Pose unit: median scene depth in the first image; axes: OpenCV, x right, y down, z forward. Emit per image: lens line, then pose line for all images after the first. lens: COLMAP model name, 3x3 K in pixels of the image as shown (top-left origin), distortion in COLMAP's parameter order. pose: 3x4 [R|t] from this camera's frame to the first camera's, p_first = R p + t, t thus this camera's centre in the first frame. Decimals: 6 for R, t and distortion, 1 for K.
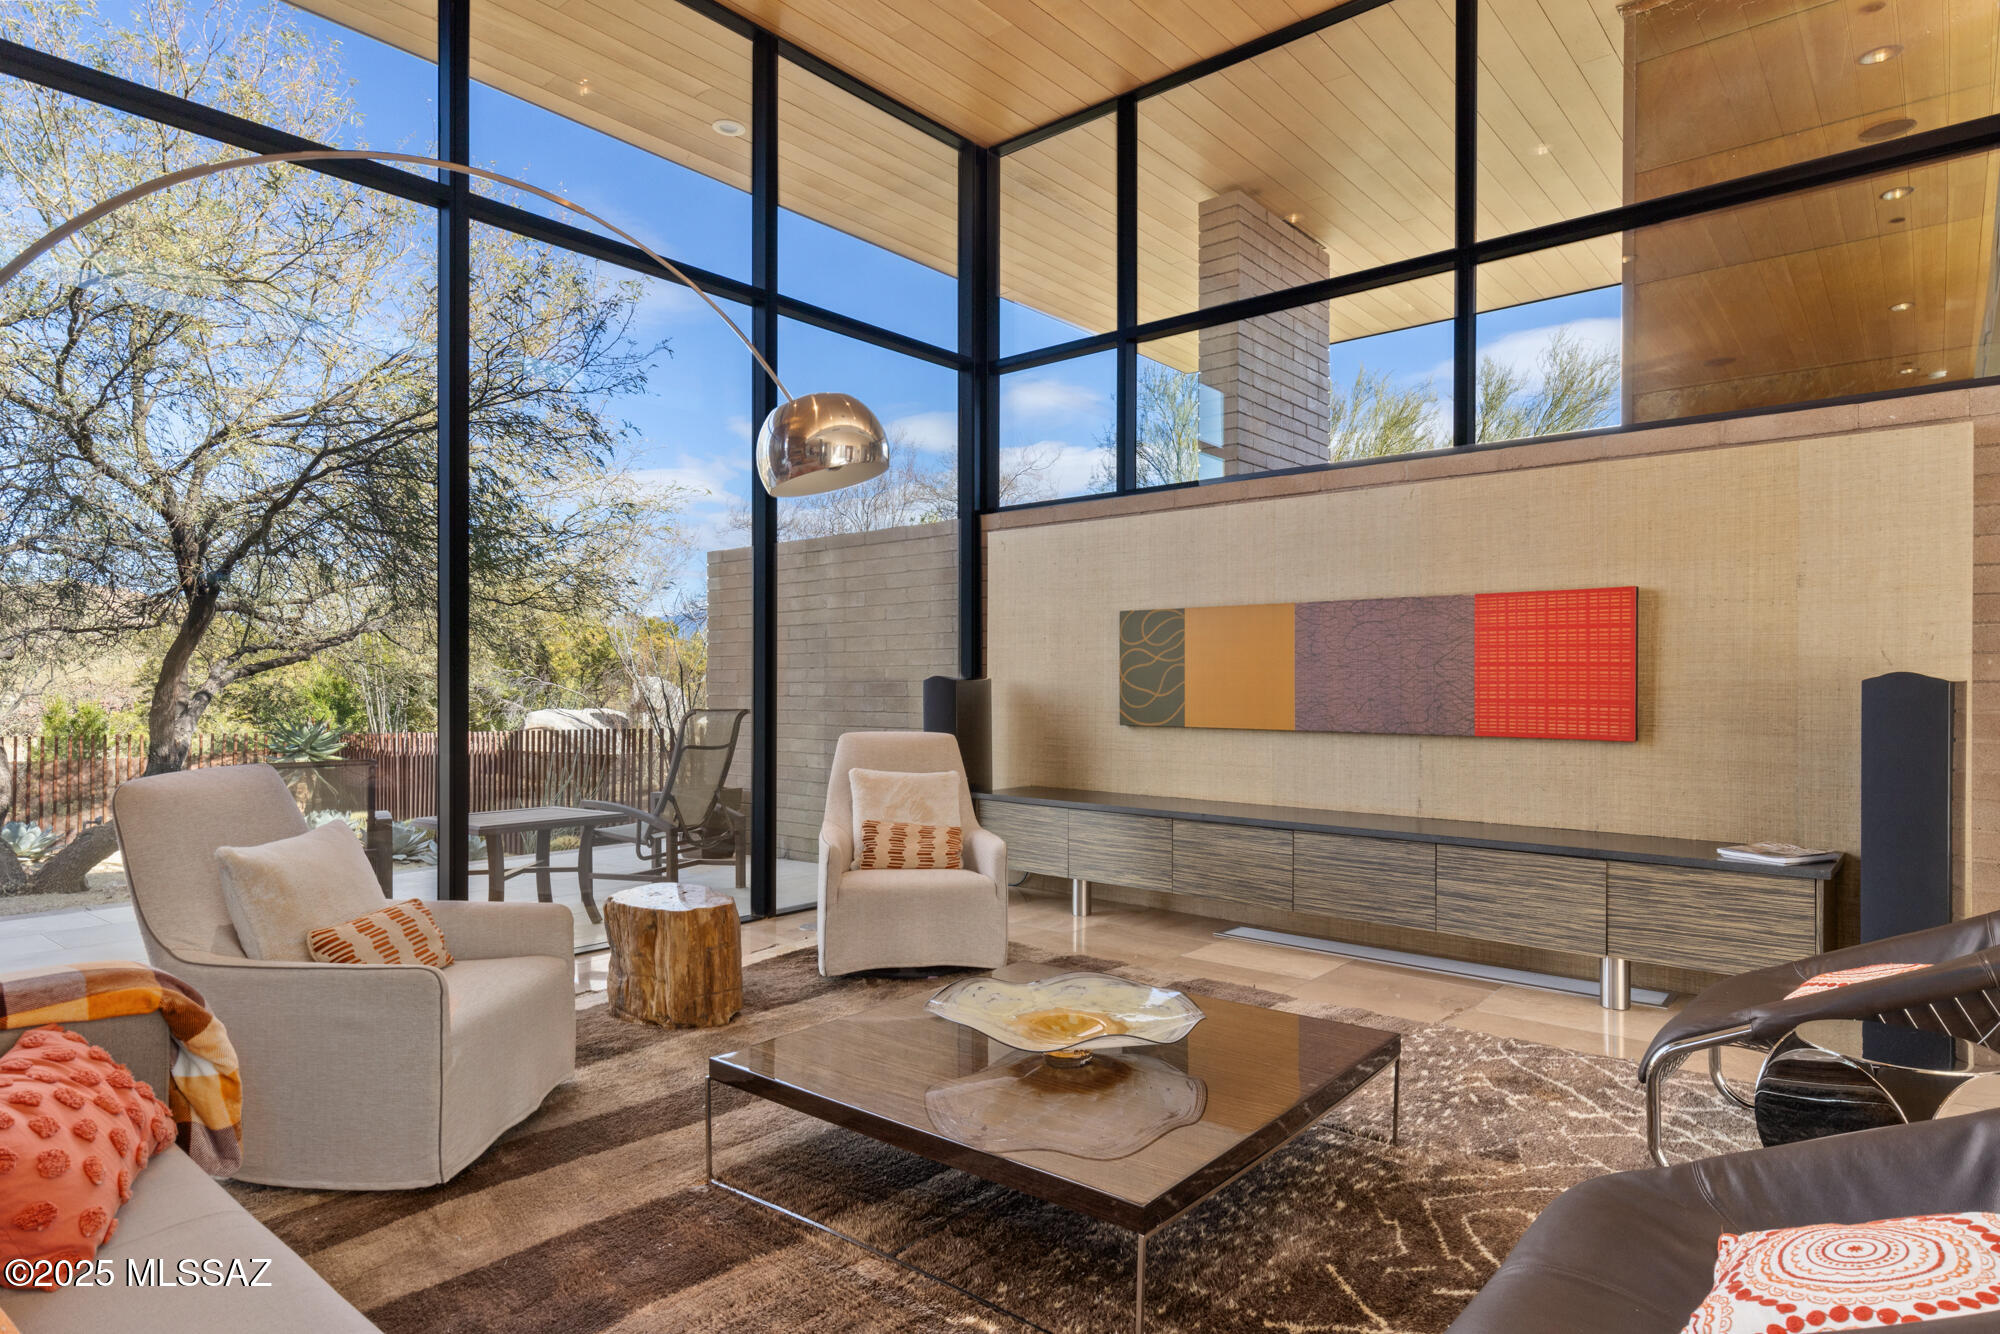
lens RADIAL K [[1120.6, 0, 996.0], [0, 1120.6, 675.5], [0, 0, 1]] dist [0.003436, 0.003570]
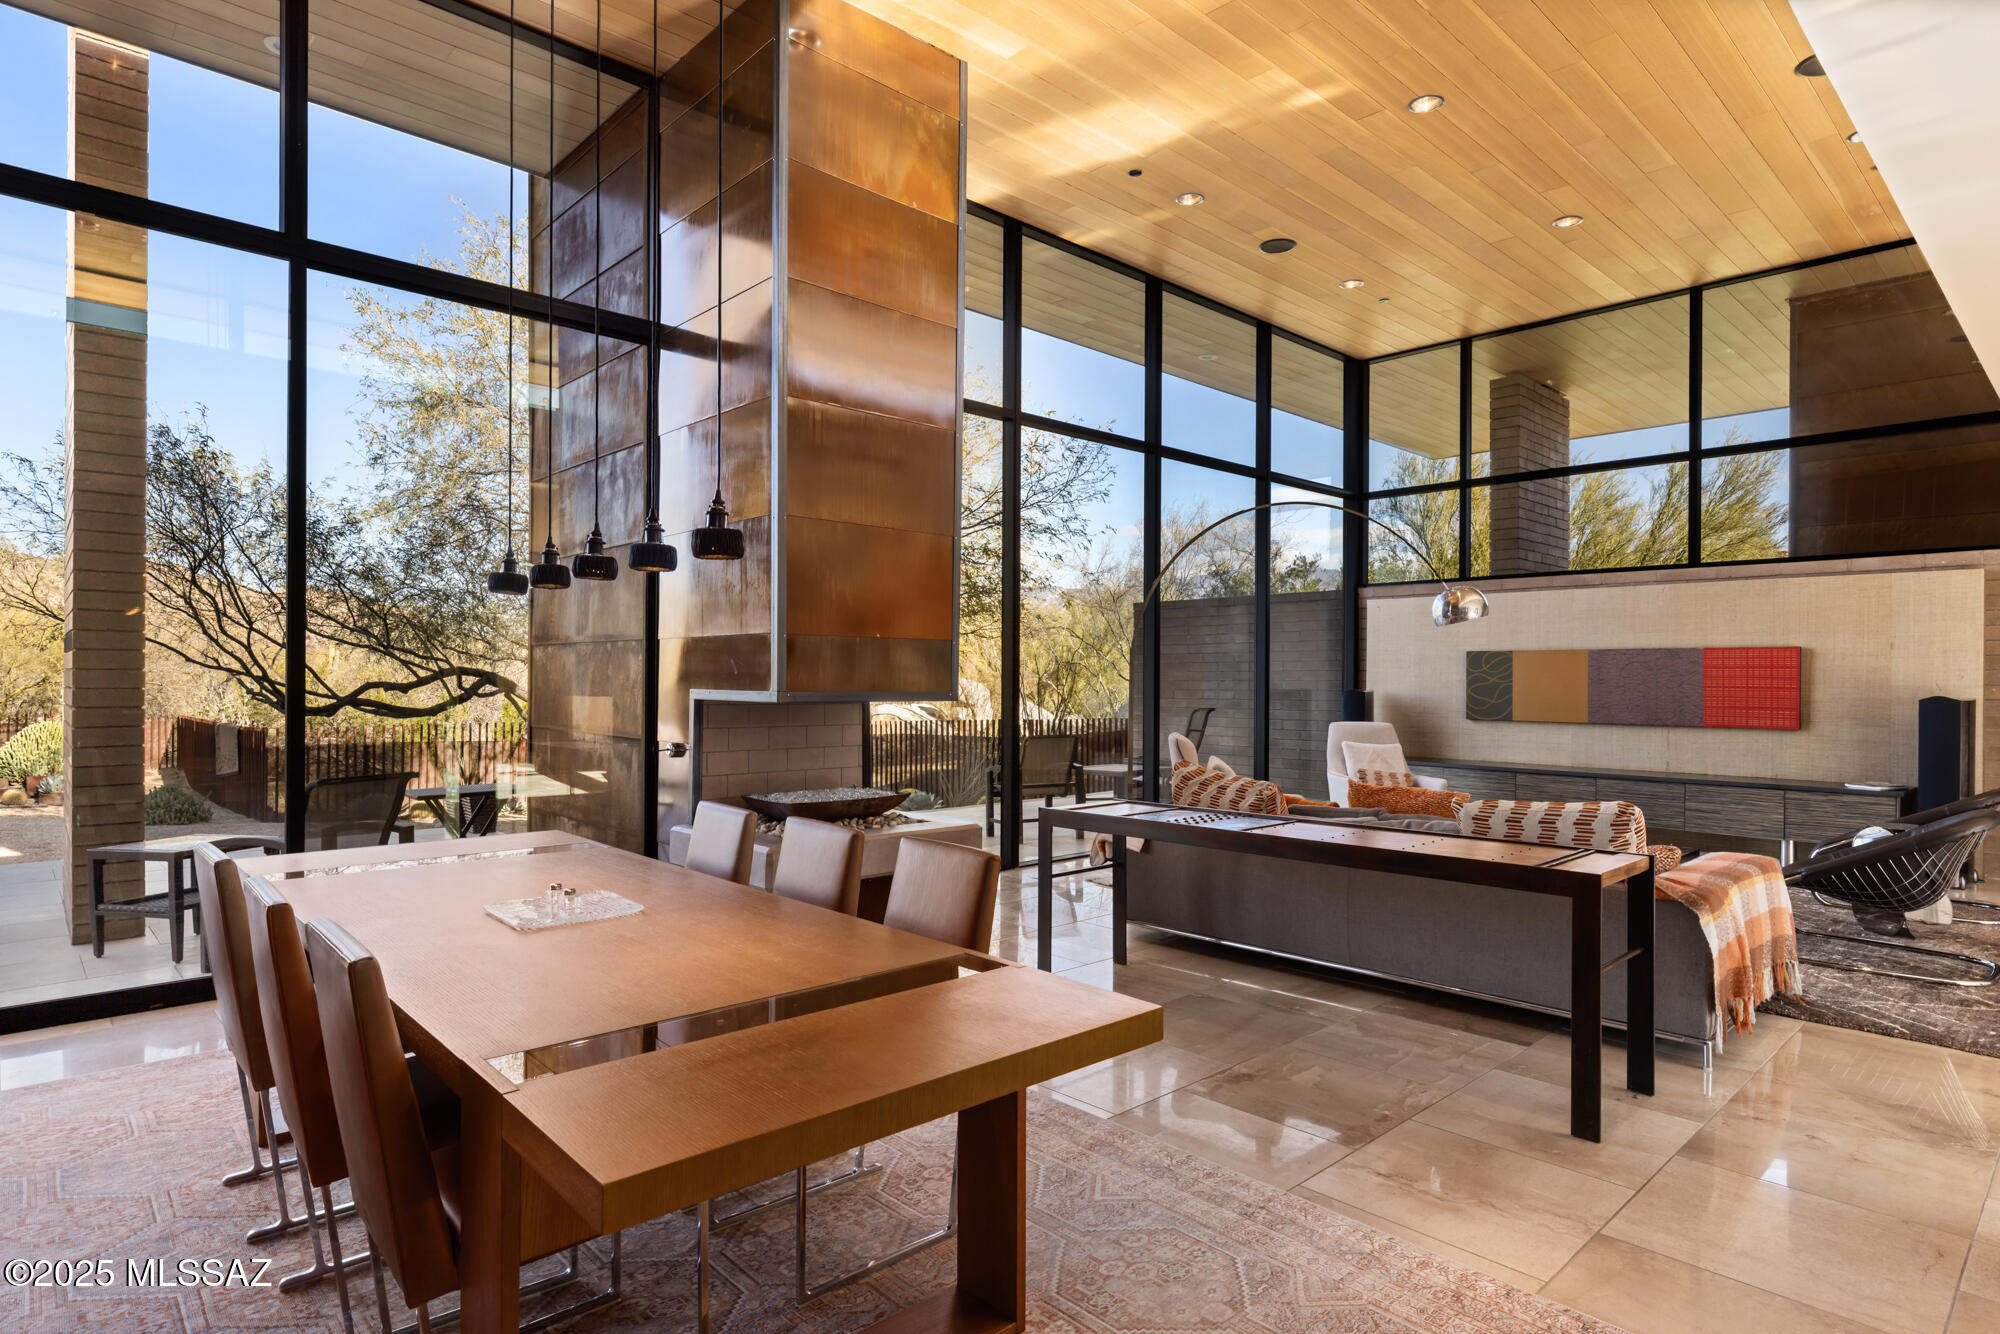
lens RADIAL K [[1059.1, 0, 1012.7], [0, 1059.1, 675.9], [0, 0, 1]] dist [-0.000473, -0.000248]
pose [[0.994441, 0.003411, -0.105242, -0.479916], [-0.003146, 0.999991, 0.002688, -0.027622], [0.105250, -0.002342, 0.994443, -0.780904]]
